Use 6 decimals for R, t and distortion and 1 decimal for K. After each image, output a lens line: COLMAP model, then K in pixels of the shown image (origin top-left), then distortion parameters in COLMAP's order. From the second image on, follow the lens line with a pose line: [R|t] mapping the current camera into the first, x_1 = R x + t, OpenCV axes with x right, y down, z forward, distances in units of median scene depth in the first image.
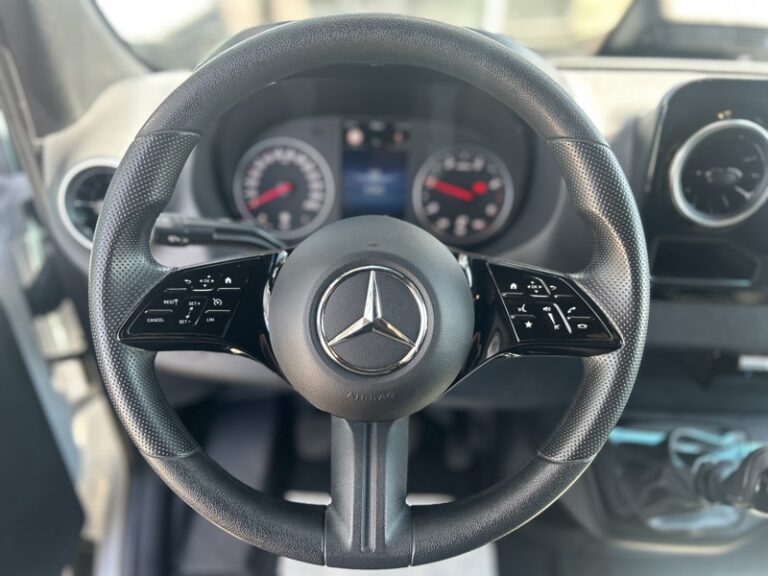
lens RADIAL K [[613.8, 0, 390.9], [0, 613.8, 291.5], [0, 0, 1]] dist [0.007849, -0.012113]
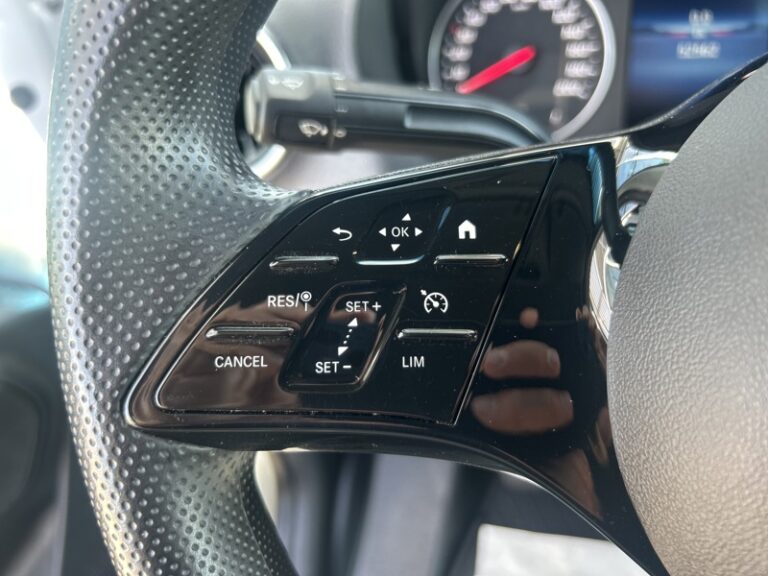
lens RADIAL K [[613.8, 0, 386.6], [0, 613.8, 290.7], [0, 0, 1]] dist [0.007849, -0.012113]
pose [[0.966000, 0.022820, -0.257533, -0.226129], [-0.003214, 0.997080, 0.076299, -0.011317], [0.258523, -0.072877, 0.963252, 0.697481]]
